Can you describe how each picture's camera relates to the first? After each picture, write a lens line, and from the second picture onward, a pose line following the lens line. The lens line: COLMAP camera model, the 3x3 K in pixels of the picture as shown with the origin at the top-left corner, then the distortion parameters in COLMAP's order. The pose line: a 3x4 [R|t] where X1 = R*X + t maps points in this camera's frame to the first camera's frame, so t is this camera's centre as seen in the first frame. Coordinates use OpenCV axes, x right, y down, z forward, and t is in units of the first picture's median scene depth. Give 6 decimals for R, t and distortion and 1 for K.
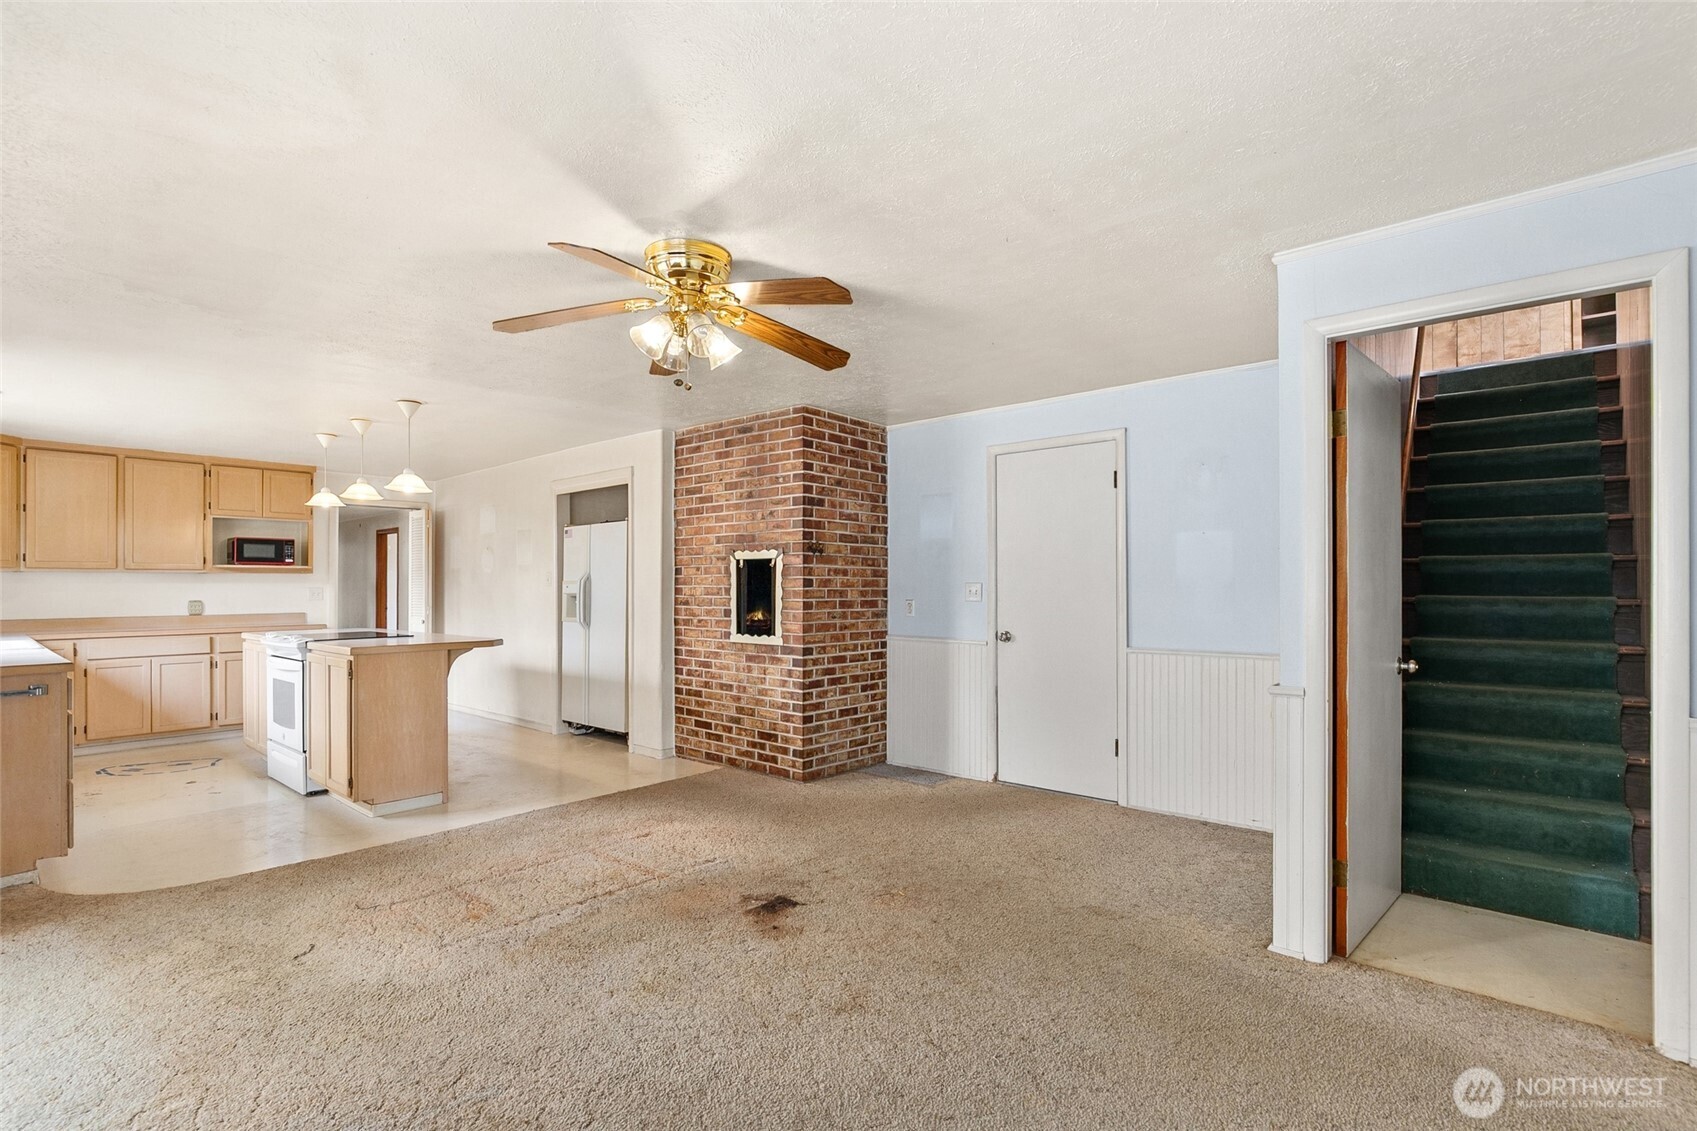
lens RADIAL K [[784.2, 0, 860.9], [0, 784.2, 578.3], [0, 0, 1]] dist [-0.013851, 0.002106]
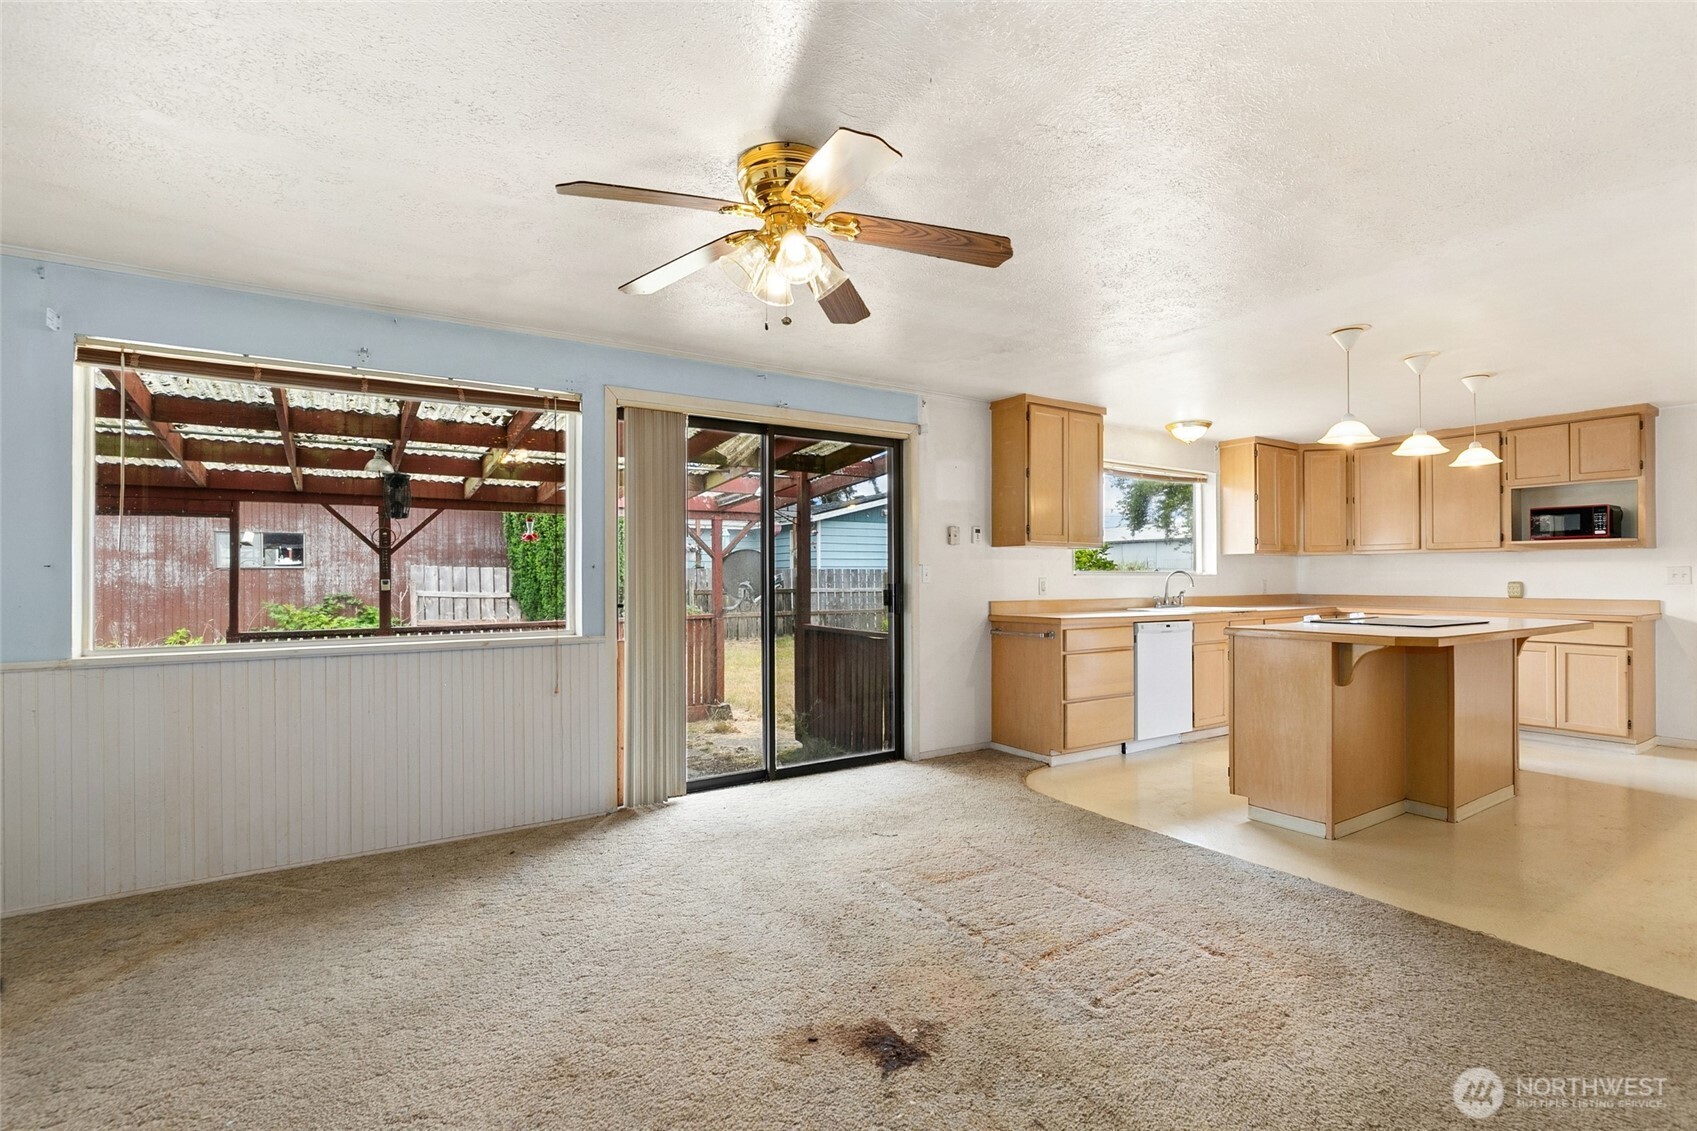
lens RADIAL K [[784.2, 0, 861.3], [0, 784.2, 571.4], [0, 0, 1]] dist [-0.013851, 0.002106]
pose [[-0.270119, -0.001799, -0.962825, 0.273746], [0.011407, 0.999922, -0.005069, 0.015254], [0.962759, -0.012352, -0.270078, 0.610939]]
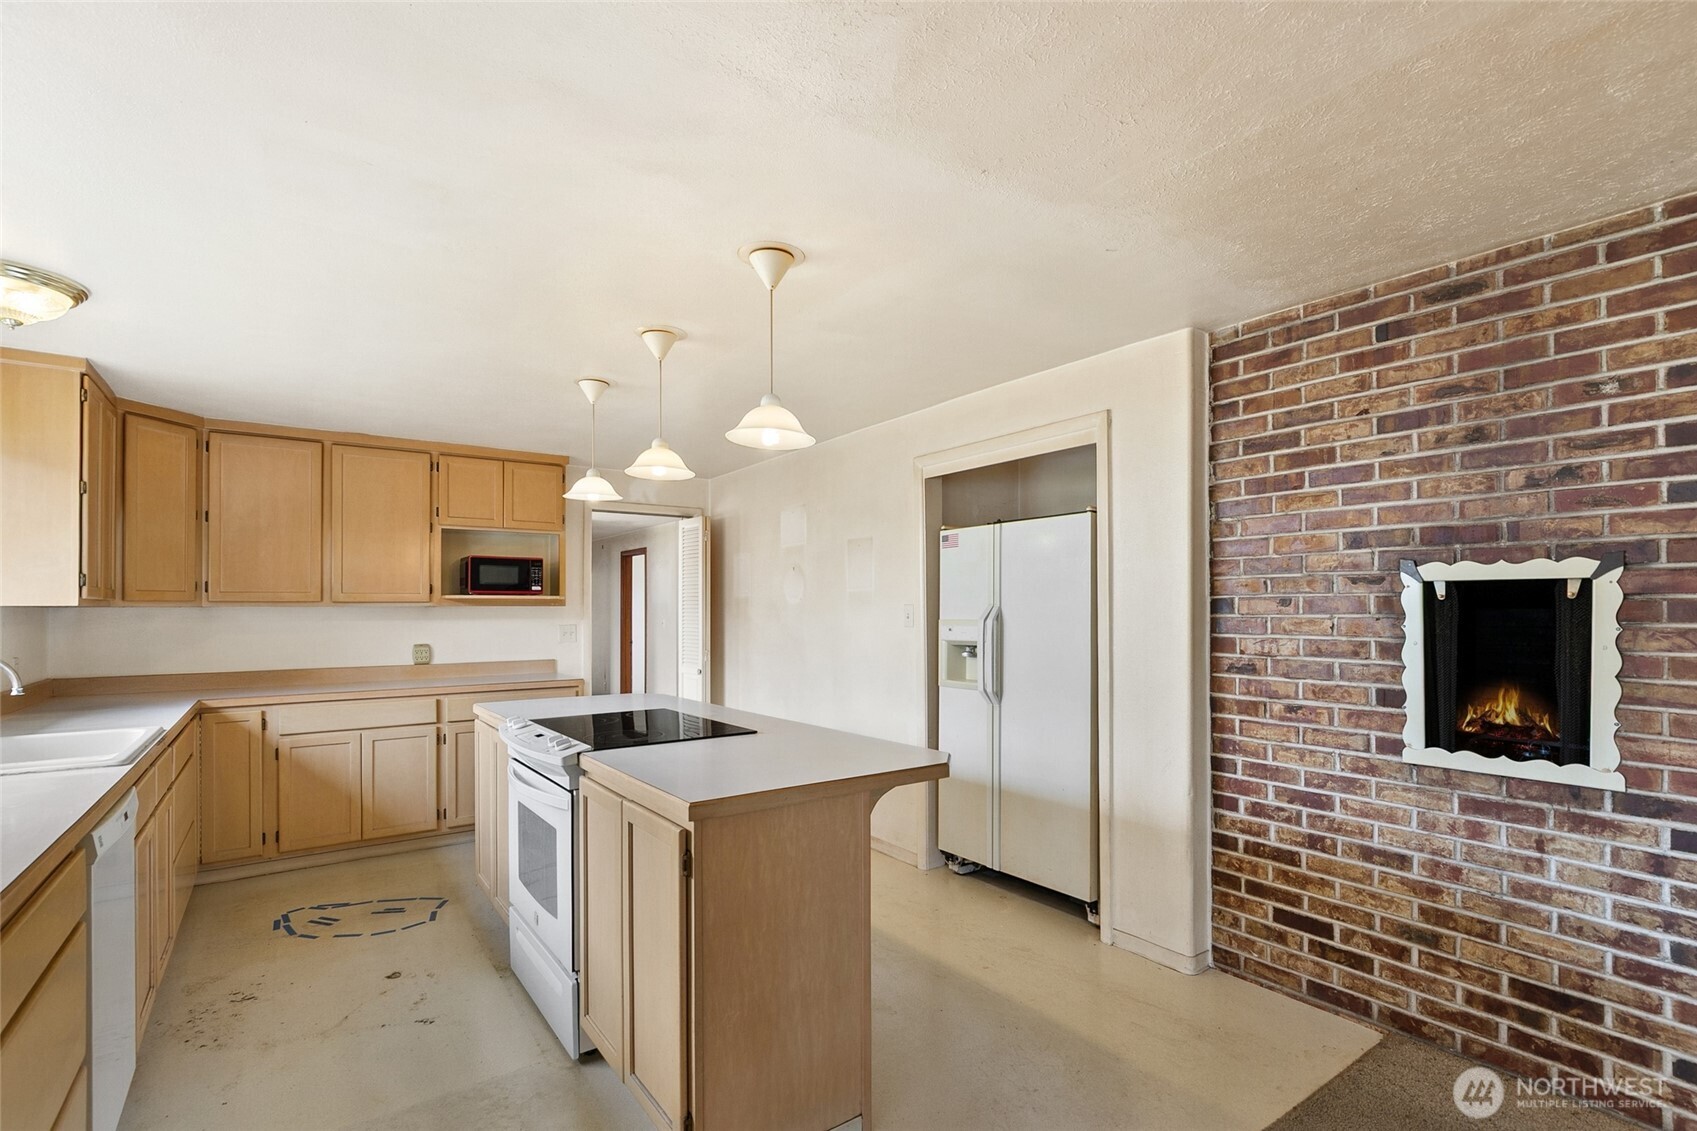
lens RADIAL K [[784.2, 0, 863.5], [0, 784.2, 601.7], [0, 0, 1]] dist [-0.013851, 0.002106]
pose [[0.974541, -0.002028, -0.224200, -0.348409], [0.002216, 0.999997, 0.000584, -0.012631], [0.224198, -0.001066, 0.974543, 0.457093]]
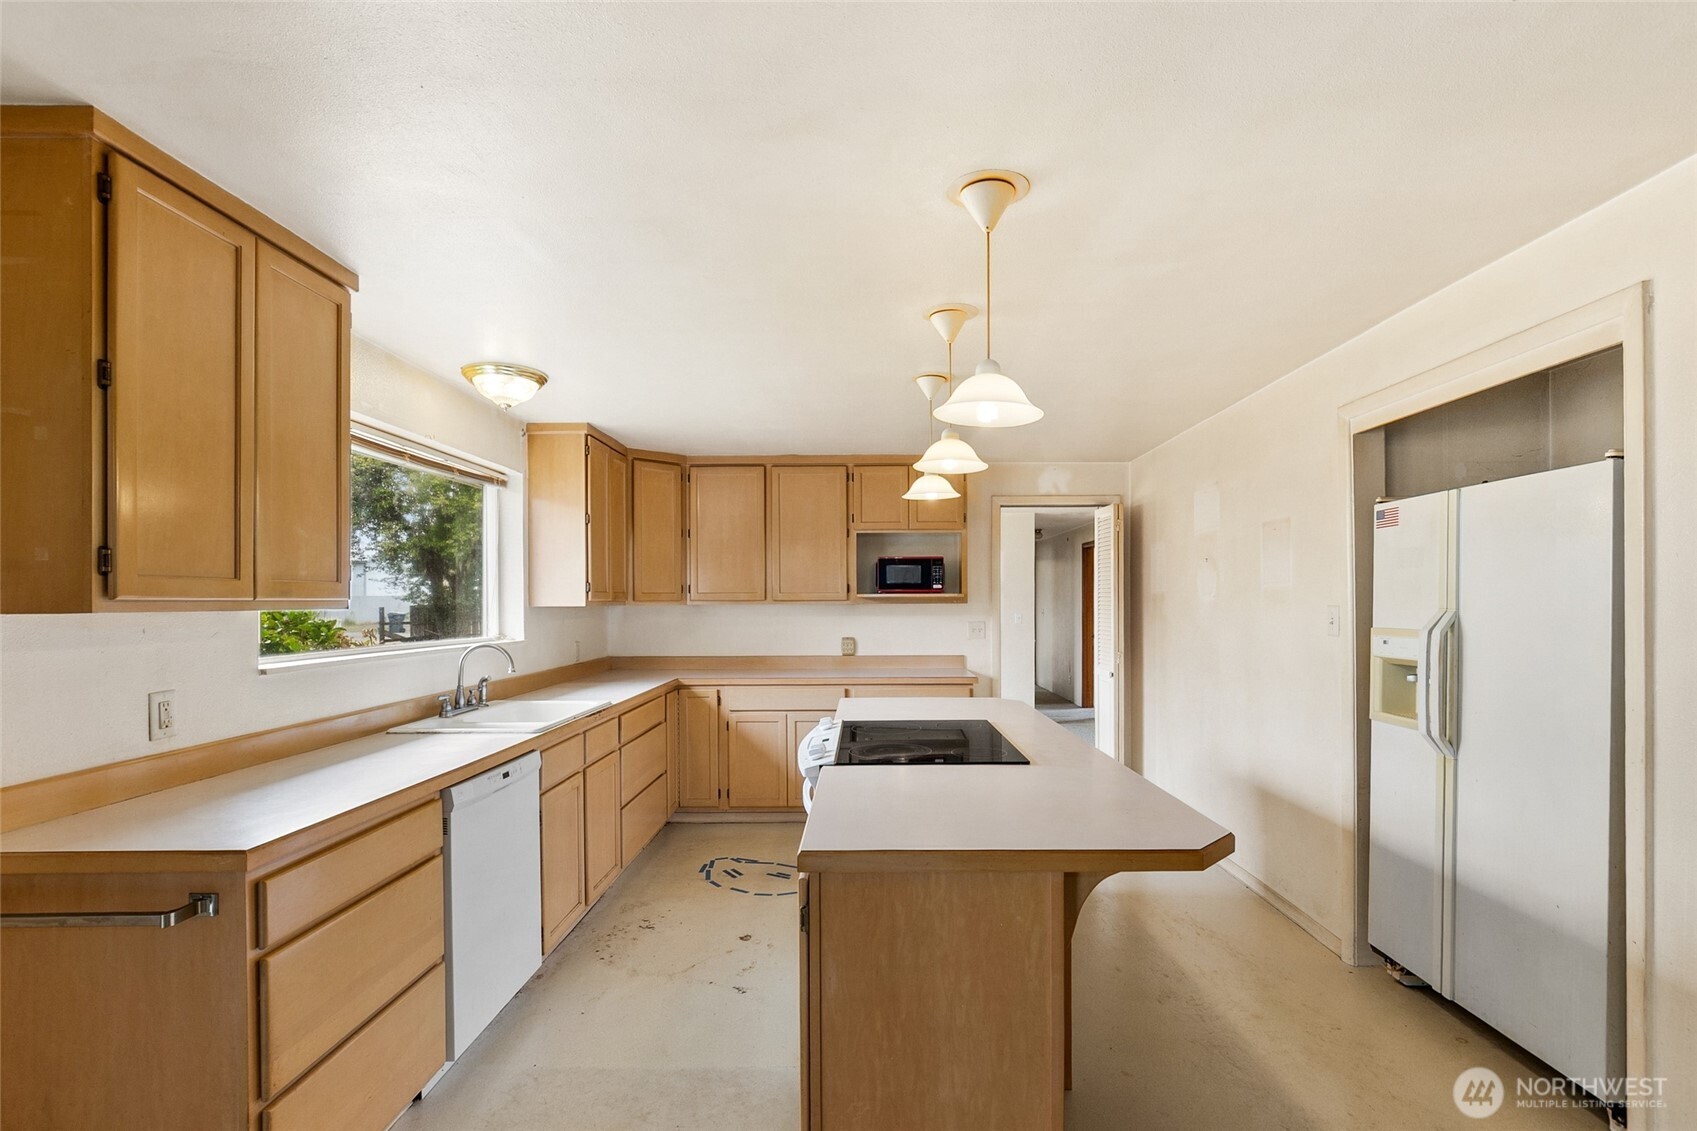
lens RADIAL K [[784.2, 0, 862.0], [0, 784.2, 601.5], [0, 0, 1]] dist [-0.013851, 0.002106]
pose [[0.648476, 0.002774, -0.761230, -0.269786], [0.009141, 0.999893, 0.011431, -0.021616], [0.761180, -0.014371, 0.648381, 0.578377]]
